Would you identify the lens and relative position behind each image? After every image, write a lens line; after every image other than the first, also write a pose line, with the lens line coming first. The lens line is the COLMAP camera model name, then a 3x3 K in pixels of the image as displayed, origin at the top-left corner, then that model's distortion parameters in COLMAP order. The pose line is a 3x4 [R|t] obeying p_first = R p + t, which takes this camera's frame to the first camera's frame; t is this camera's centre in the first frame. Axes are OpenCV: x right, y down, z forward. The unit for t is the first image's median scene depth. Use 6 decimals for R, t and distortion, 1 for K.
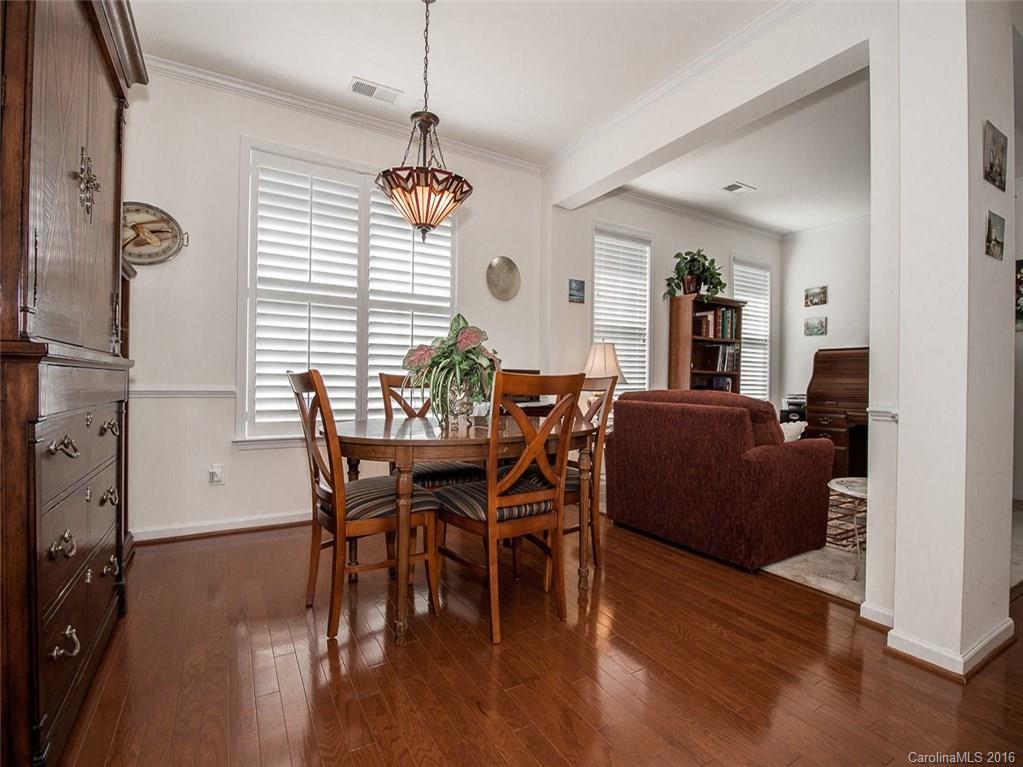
lens RADIAL K [[476.0, 0, 510.1], [0, 476.0, 381.8], [0, 0, 1]] dist [-0.003819, -0.004130]
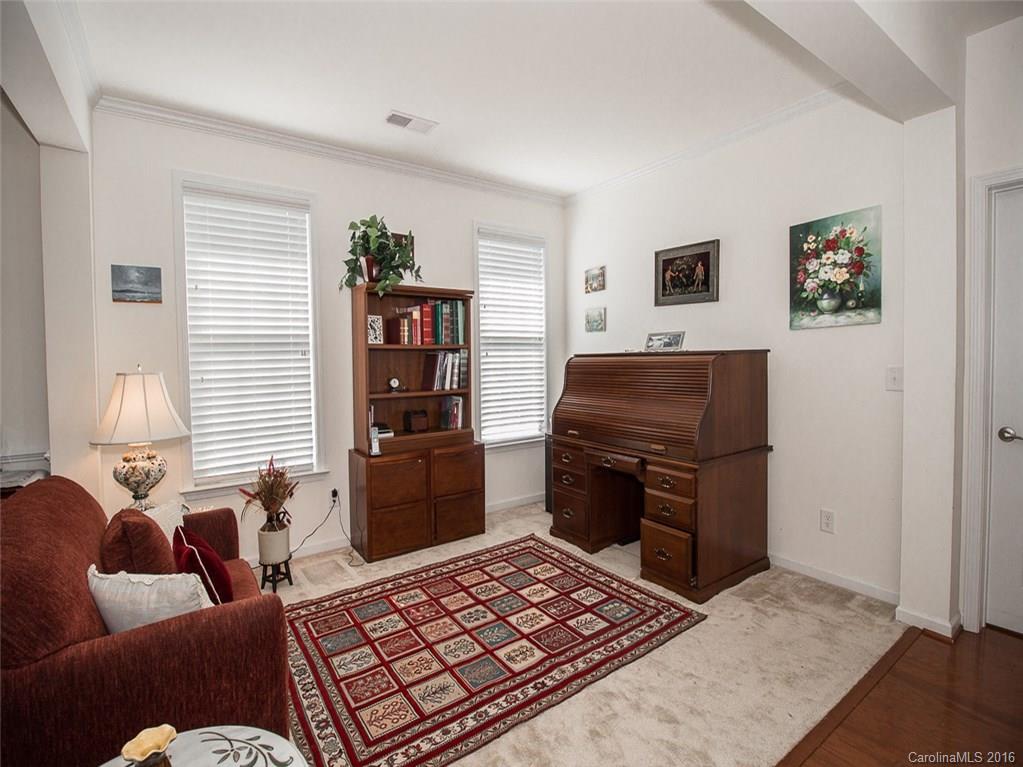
lens RADIAL K [[476.0, 0, 505.7], [0, 476.0, 373.9], [0, 0, 1]] dist [-0.003819, -0.004130]
pose [[0.996727, -0.033644, 0.073509, 0.520014], [0.031393, 0.999008, 0.031569, -0.069410], [-0.074498, -0.029158, 0.996795, 0.301329]]
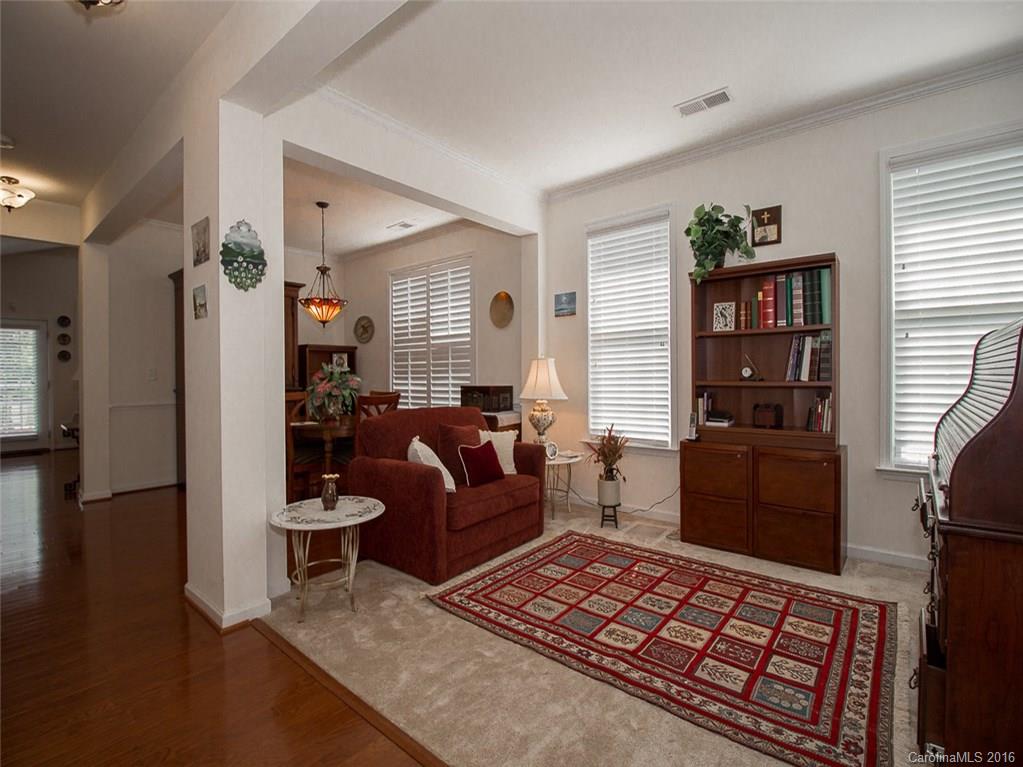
lens RADIAL K [[476.0, 0, 501.8], [0, 476.0, 378.9], [0, 0, 1]] dist [-0.003819, -0.004130]
pose [[0.330541, -0.010100, -0.943738, 0.937010], [0.009355, 0.999929, -0.007425, -0.025494], [0.943745, -0.006374, 0.330612, 0.492374]]
